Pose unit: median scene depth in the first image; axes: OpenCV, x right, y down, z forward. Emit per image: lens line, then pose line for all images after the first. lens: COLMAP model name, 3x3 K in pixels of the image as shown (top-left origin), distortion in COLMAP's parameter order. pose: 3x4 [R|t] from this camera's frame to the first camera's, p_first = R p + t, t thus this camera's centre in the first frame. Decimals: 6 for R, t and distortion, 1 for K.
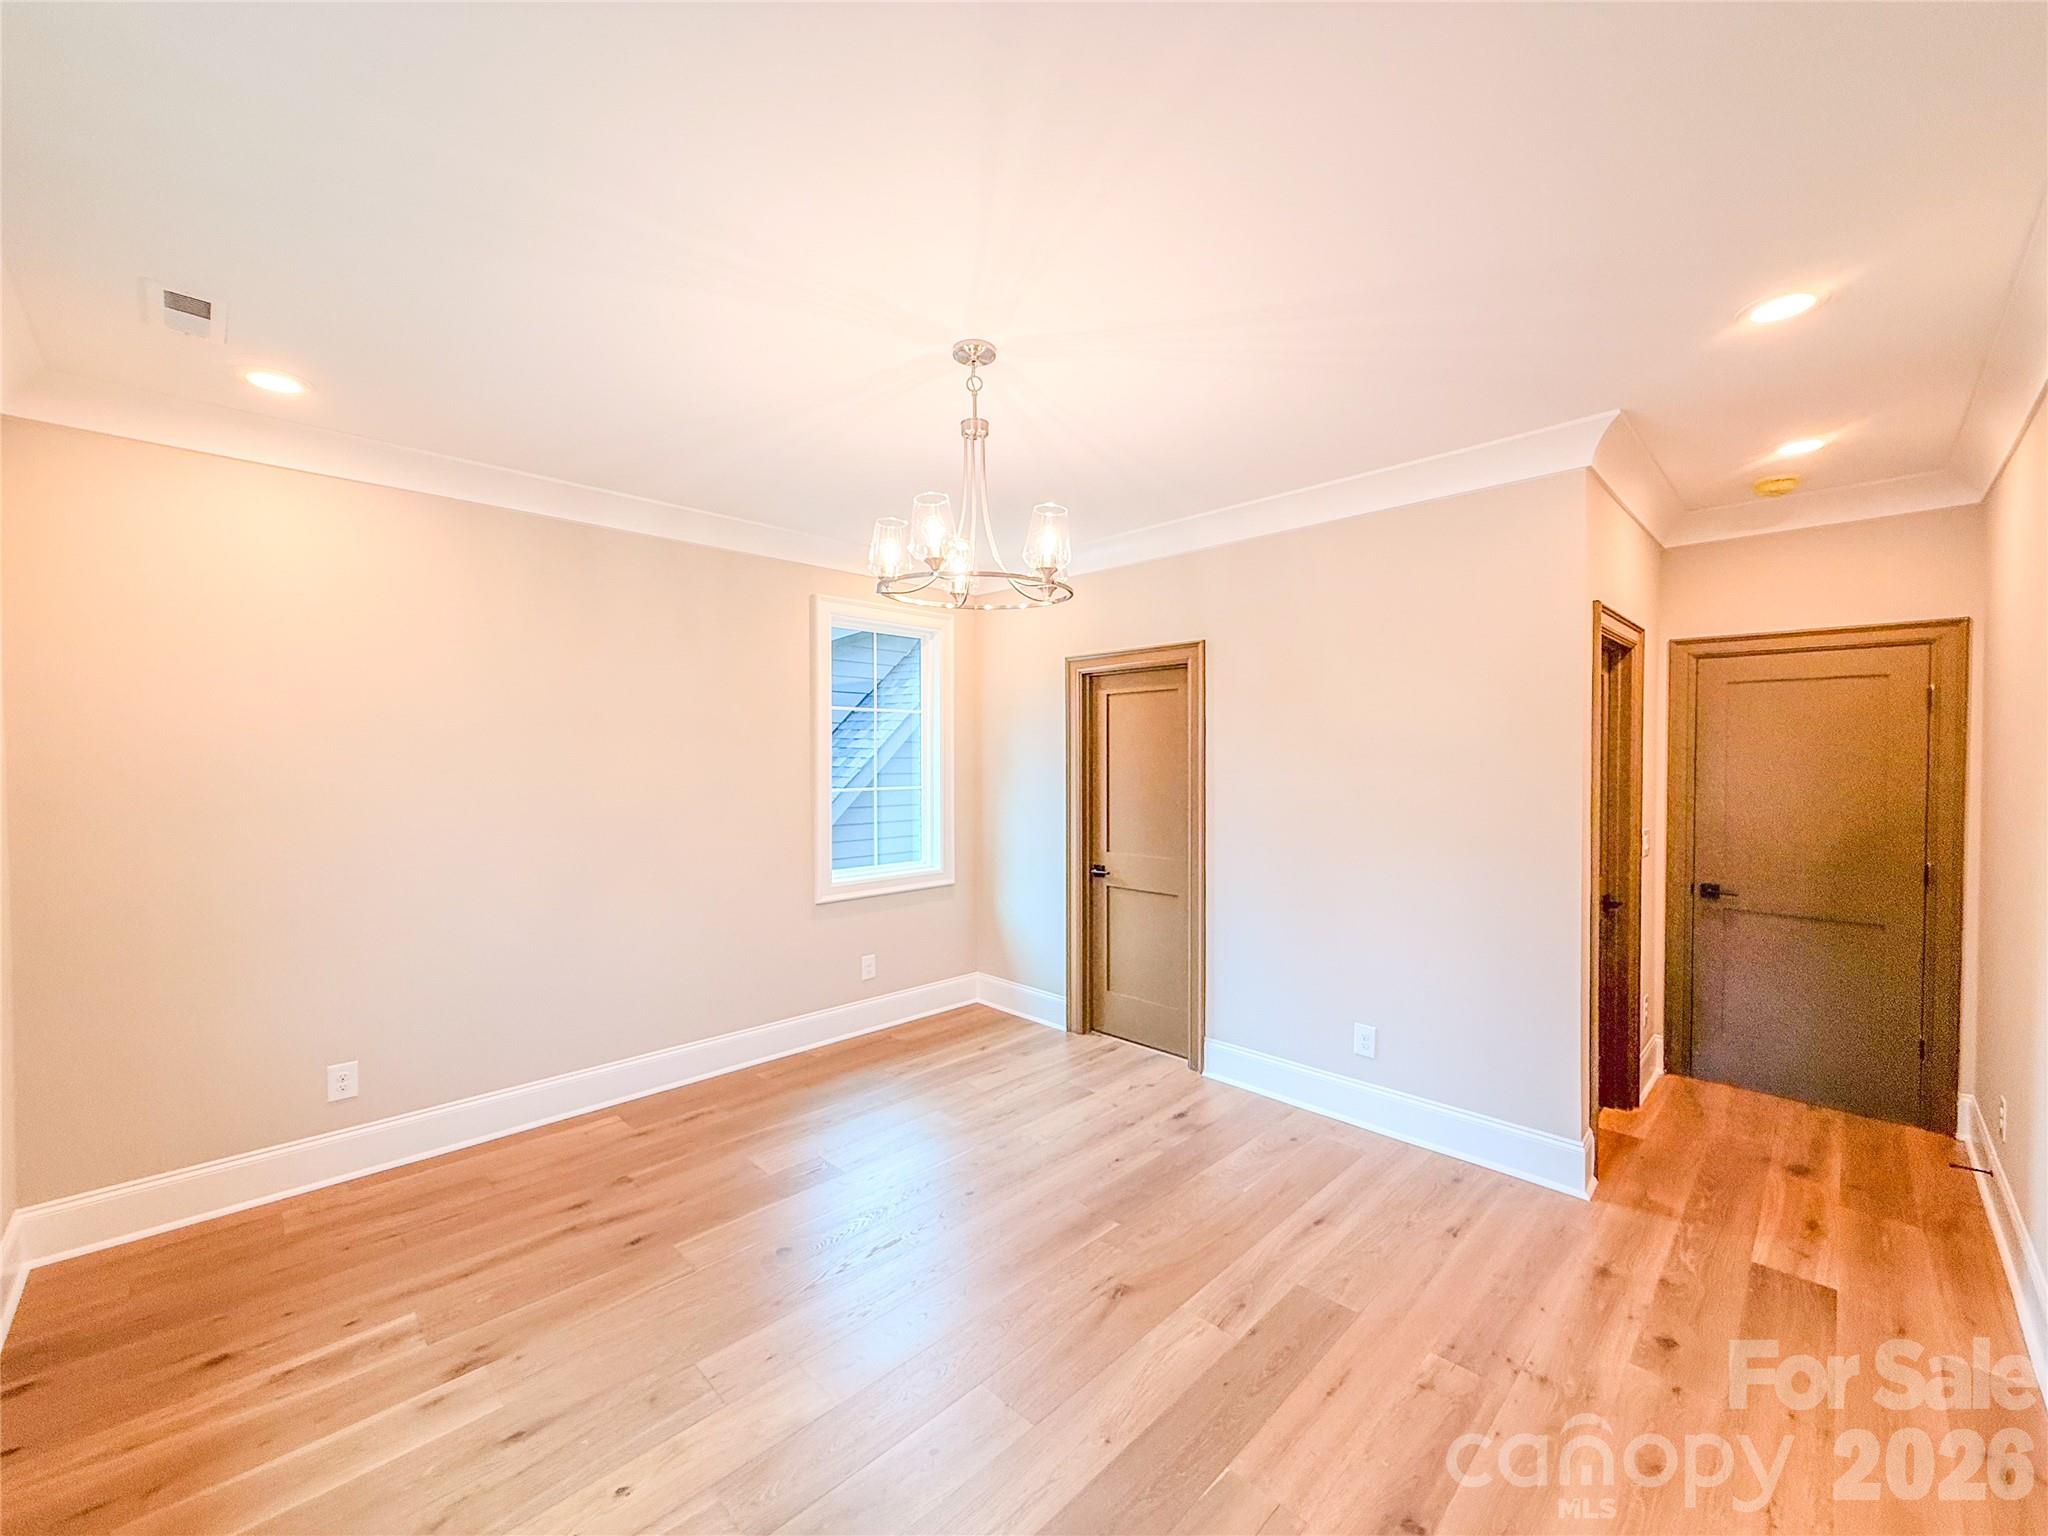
lens RADIAL K [[813.4, 0, 1022.2], [0, 813.4, 771.7], [0, 0, 1]] dist [0.001170, -0.000041]
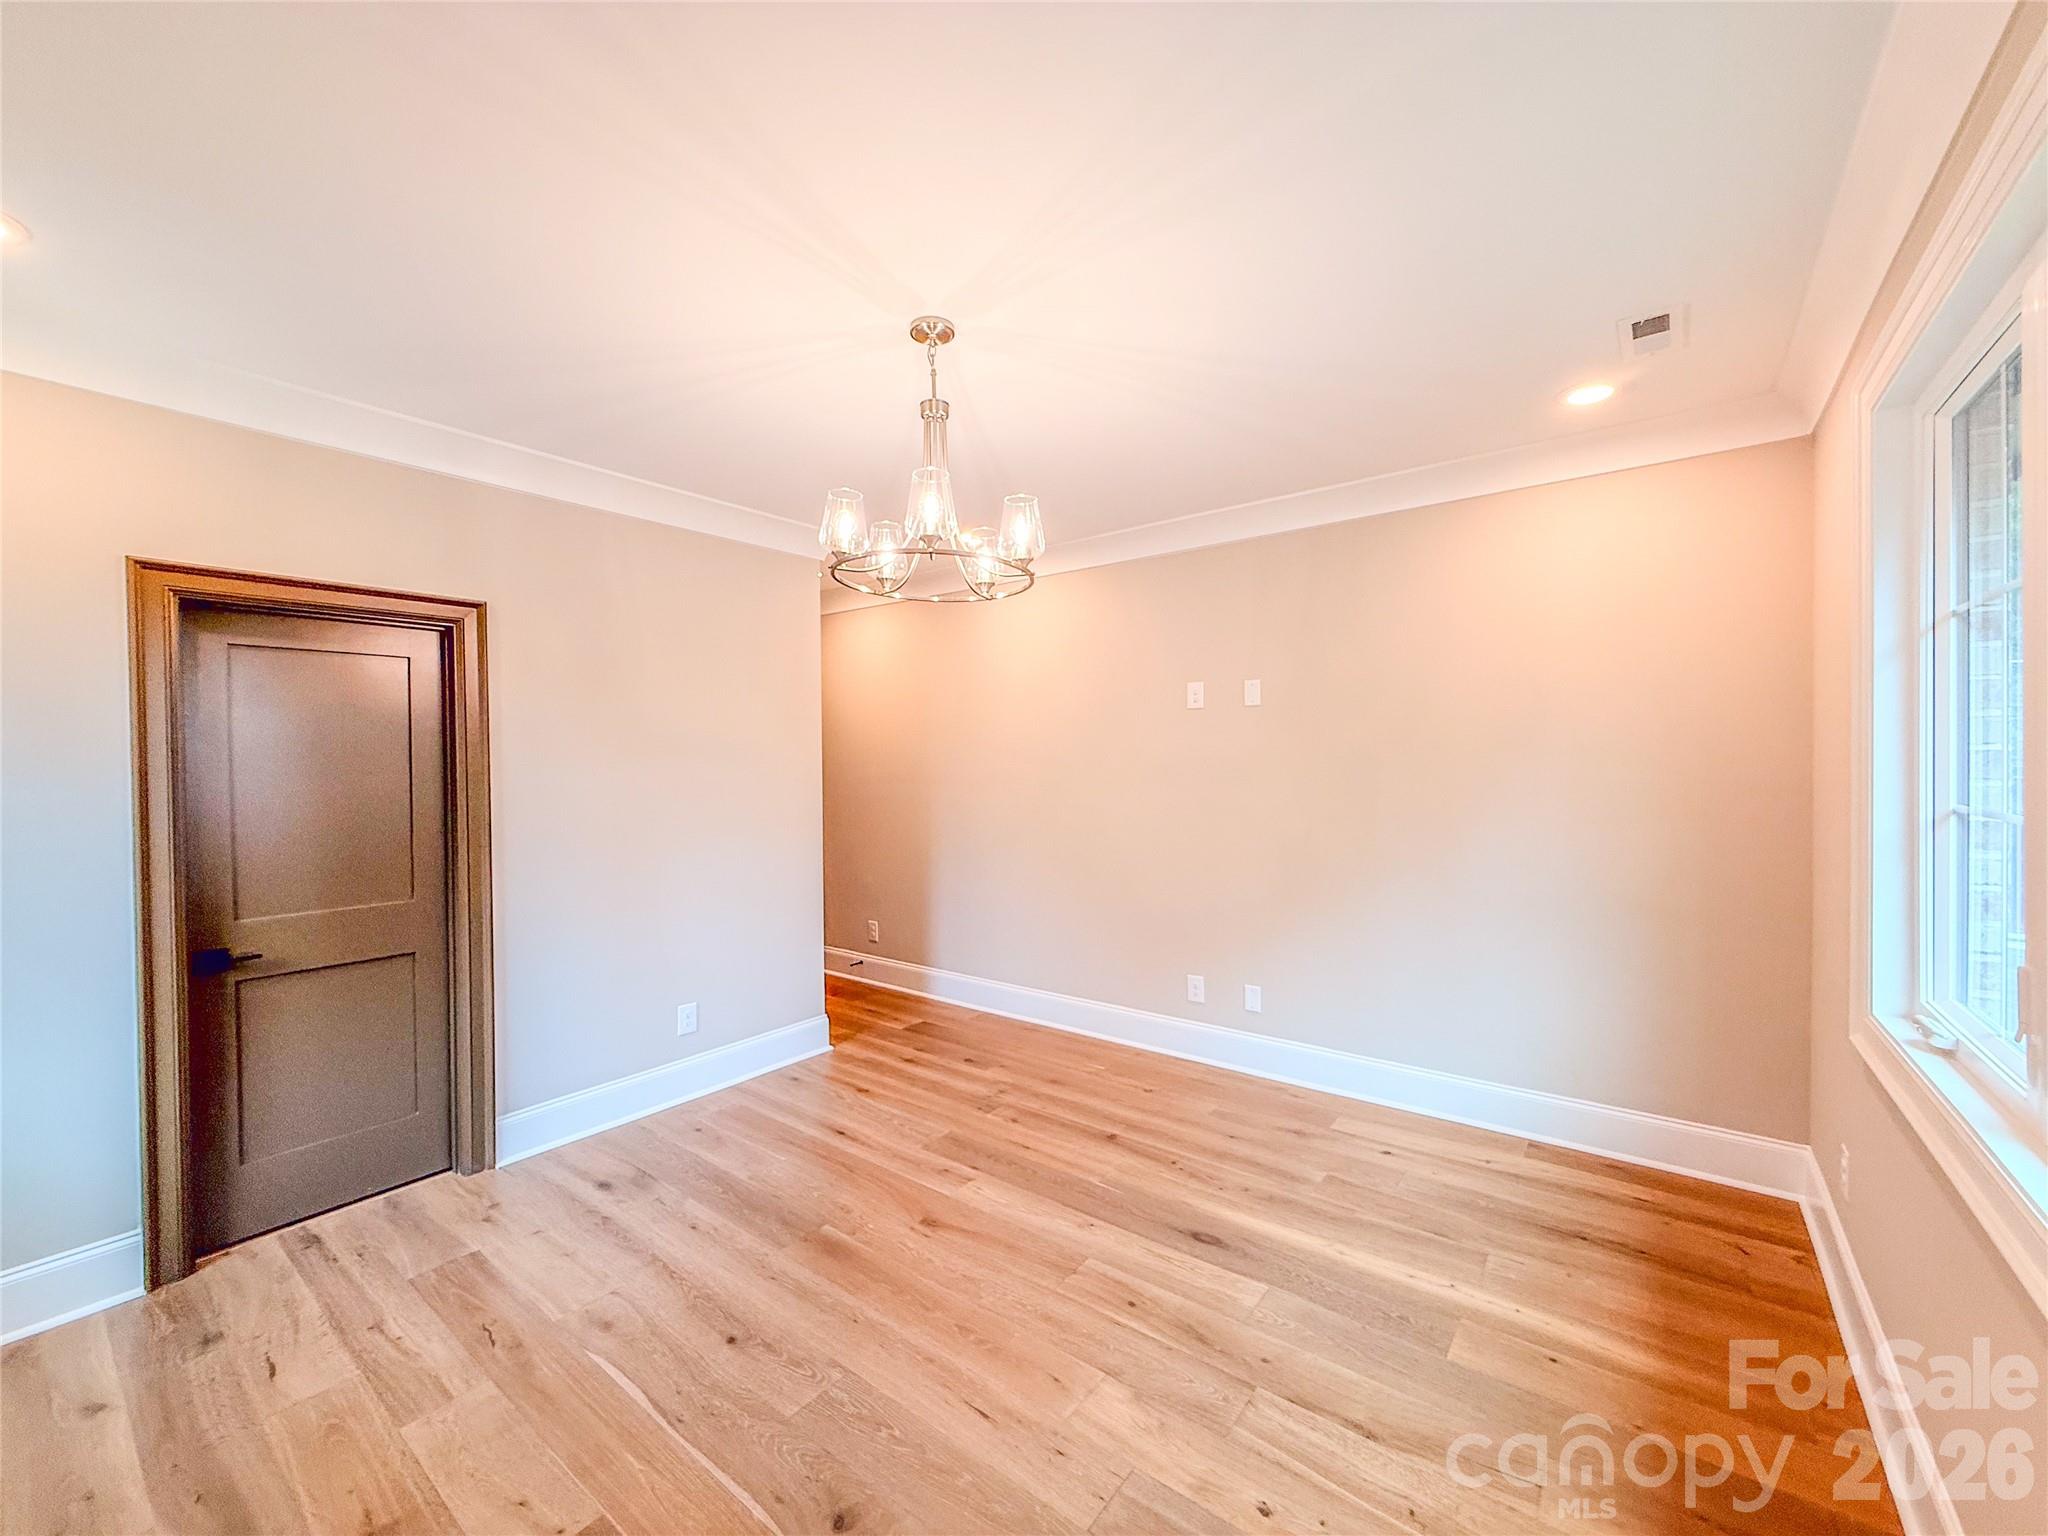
lens RADIAL K [[813.4, 0, 1022.2], [0, 813.4, 771.7], [0, 0, 1]] dist [0.001170, -0.000041]
pose [[-0.138601, -0.012488, 0.990270, -0.905303], [0.017800, 0.999728, 0.015099, -0.006765], [-0.990188, 0.019720, -0.138340, 0.907725]]
